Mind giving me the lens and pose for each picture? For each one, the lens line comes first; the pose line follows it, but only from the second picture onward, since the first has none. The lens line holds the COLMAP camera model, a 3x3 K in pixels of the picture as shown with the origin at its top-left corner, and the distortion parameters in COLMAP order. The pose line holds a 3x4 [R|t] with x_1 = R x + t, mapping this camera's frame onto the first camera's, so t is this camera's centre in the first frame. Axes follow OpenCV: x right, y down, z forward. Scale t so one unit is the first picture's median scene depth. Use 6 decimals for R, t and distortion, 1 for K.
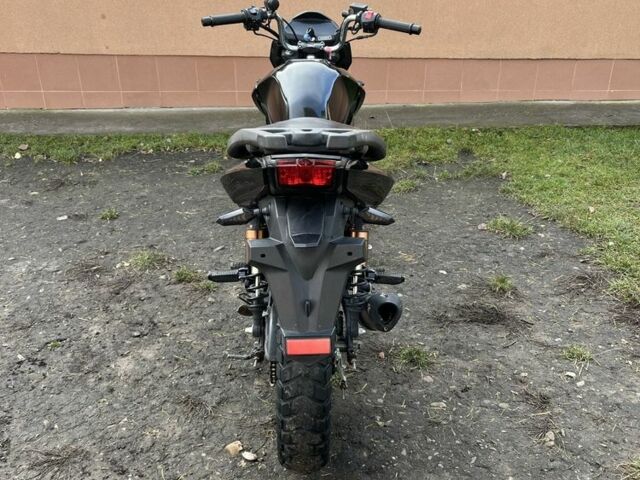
lens RADIAL K [[647.8, 0, 319.9], [0, 647.8, 241.2], [0, 0, 1]] dist [0.034985, 0.000000]
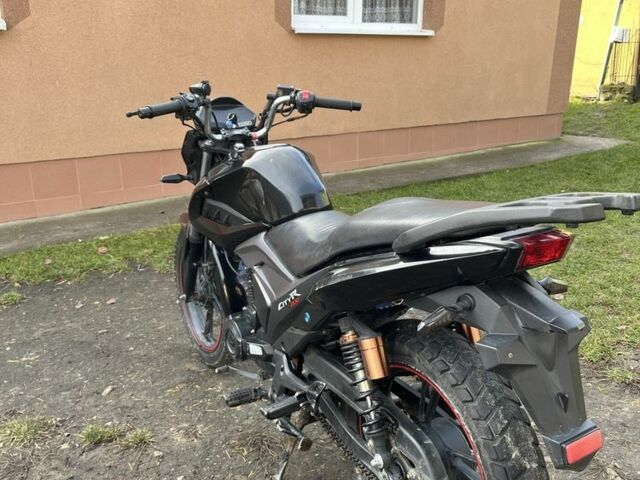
lens RADIAL K [[647.8, 0, 320.7], [0, 647.8, 241.9], [0, 0, 1]] dist [0.034985, 0.000000]
pose [[0.863885, -0.166881, 0.475240, -0.375005], [0.228427, 0.970717, -0.074362, -0.062638], [-0.448914, 0.172798, 0.876708, 0.192724]]
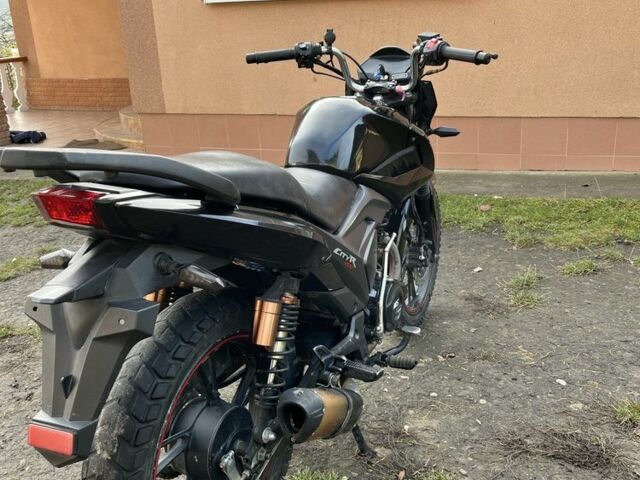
lens RADIAL K [[647.8, 0, 318.0], [0, 647.8, 238.5], [0, 0, 1]] dist [0.034985, 0.000000]
pose [[0.899499, 0.080090, -0.429520, 0.303336], [-0.127096, 0.988508, -0.081843, -0.022373], [0.418030, 0.128208, 0.899341, 0.233218]]
